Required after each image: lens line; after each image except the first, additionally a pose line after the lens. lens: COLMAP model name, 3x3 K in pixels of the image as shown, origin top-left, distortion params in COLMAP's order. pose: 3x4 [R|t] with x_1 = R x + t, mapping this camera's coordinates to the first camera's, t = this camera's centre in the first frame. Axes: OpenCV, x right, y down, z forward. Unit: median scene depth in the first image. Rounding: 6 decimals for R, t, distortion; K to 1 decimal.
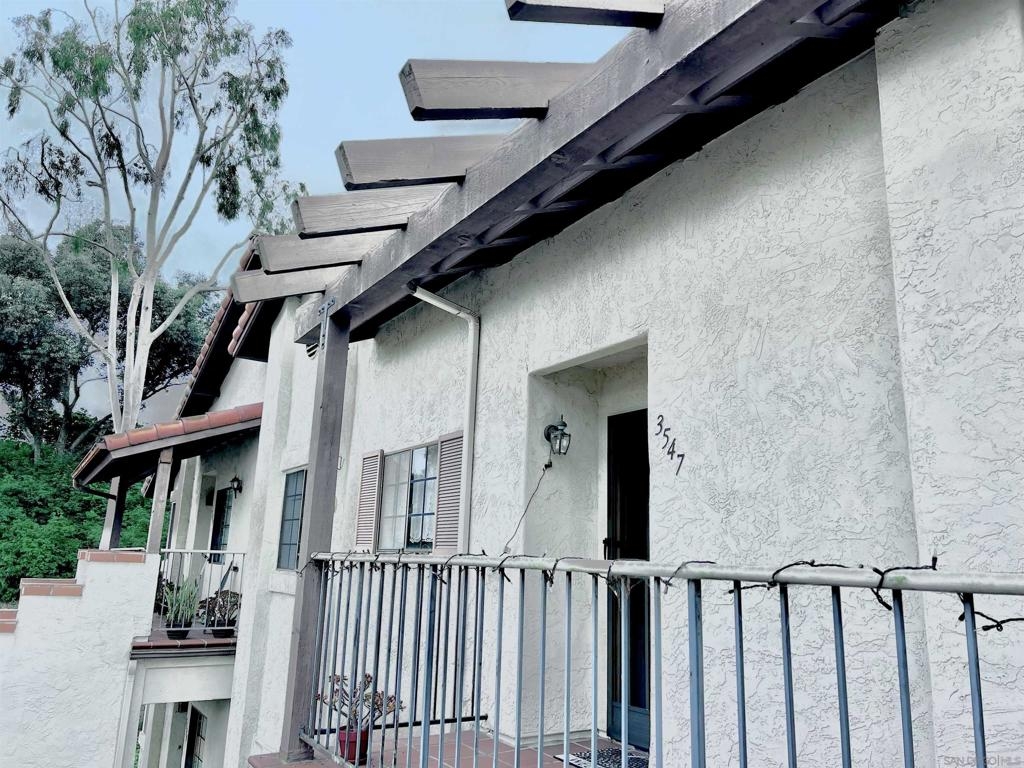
lens RADIAL K [[750.7, 0, 512.0], [0, 750.7, 384.0], [0, 0, 1]] dist [0.038634, -0.063010]
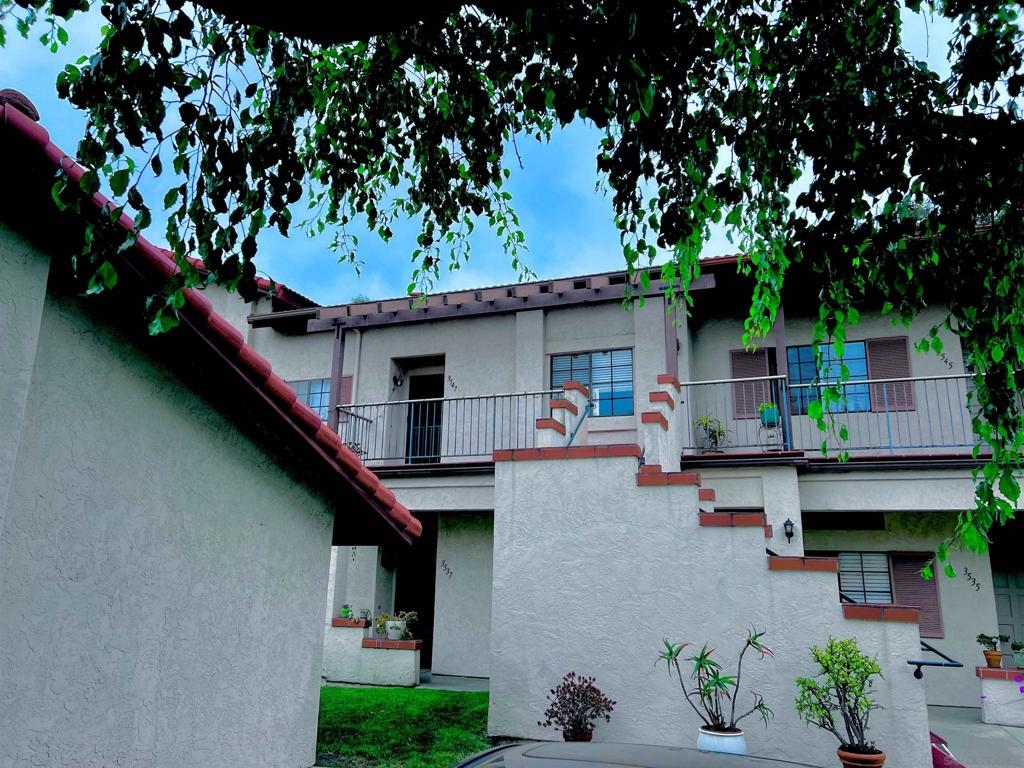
lens RADIAL K [[750.7, 0, 512.0], [0, 750.7, 384.0], [0, 0, 1]] dist [0.038634, -0.063010]
pose [[0.786155, 0.133188, 0.603508, -1.375215], [-0.128421, 0.990393, -0.051284, 0.178476], [-0.604540, -0.037186, 0.795706, -1.637366]]
